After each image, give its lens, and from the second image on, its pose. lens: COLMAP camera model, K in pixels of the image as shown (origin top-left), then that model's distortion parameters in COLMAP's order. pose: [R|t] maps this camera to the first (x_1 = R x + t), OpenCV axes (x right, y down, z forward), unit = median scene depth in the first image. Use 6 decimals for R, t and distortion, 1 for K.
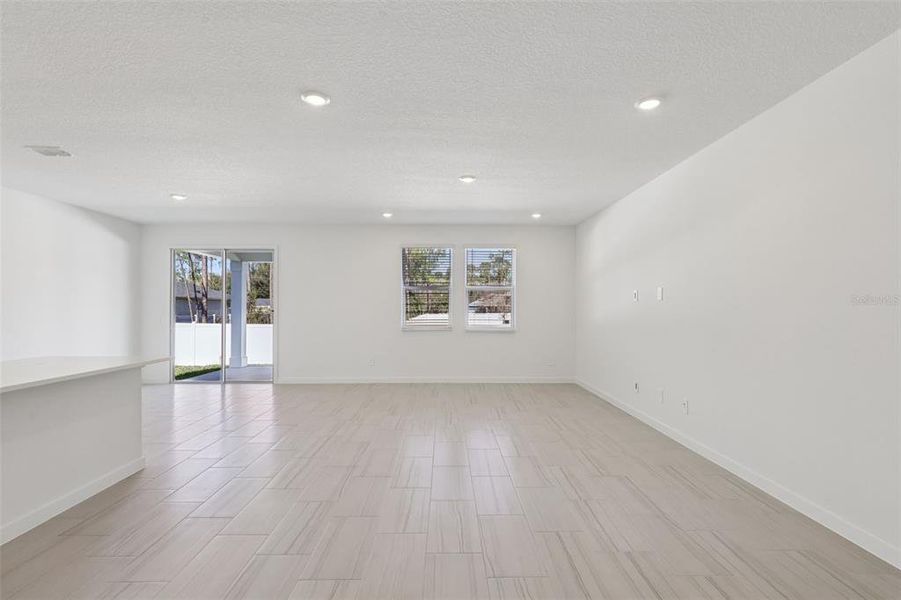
lens RADIAL K [[413.6, 0, 450.7], [0, 413.6, 307.6], [0, 0, 1]] dist [-0.001052, -0.000226]
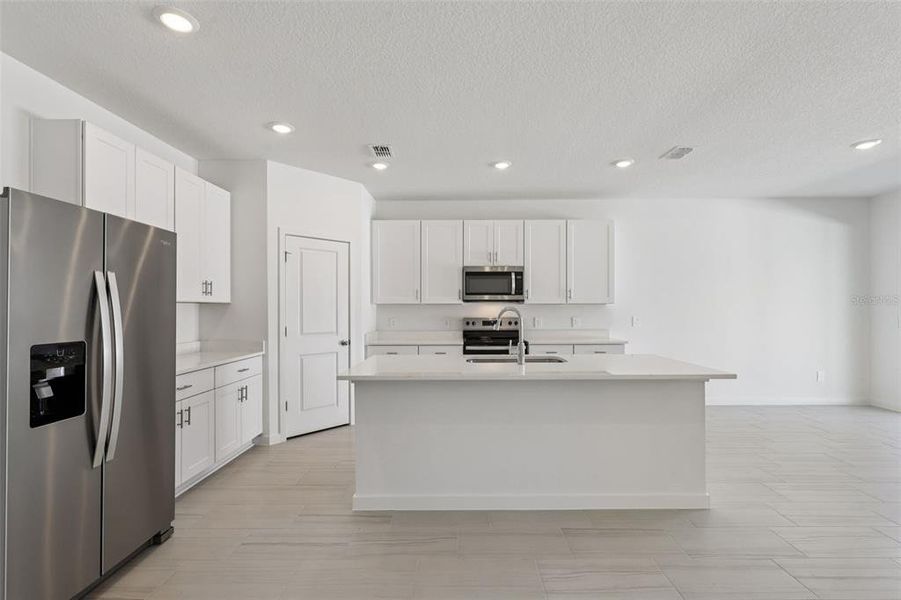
lens RADIAL K [[413.6, 0, 450.7], [0, 413.6, 307.6], [0, 0, 1]] dist [-0.001052, -0.000226]
pose [[-0.018400, -0.000661, -0.999830, 0.028913], [0.003811, 0.999992, -0.000732, -0.000245], [0.999823, -0.003824, -0.018397, 0.240069]]
